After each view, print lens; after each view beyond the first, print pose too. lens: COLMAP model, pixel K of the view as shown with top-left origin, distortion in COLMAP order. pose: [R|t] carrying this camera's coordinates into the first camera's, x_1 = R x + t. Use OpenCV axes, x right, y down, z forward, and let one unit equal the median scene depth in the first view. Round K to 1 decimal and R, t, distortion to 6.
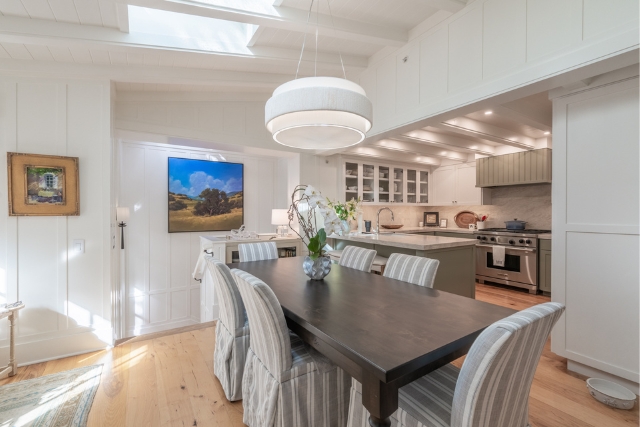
lens RADIAL K [[277.9, 0, 319.3], [0, 277.9, 213.1], [0, 0, 1]] dist [0.005043, 0.000184]
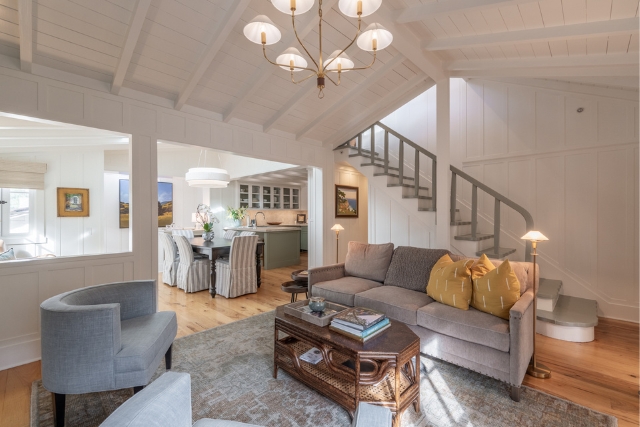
lens RADIAL K [[277.9, 0, 319.6], [0, 277.9, 214.0], [0, 0, 1]] dist [0.005043, 0.000184]
pose [[0.972101, -0.003806, 0.234534, 0.164559], [0.005220, 0.999972, -0.005411, 0.004694], [-0.234506, 0.006484, 0.972093, -0.726944]]
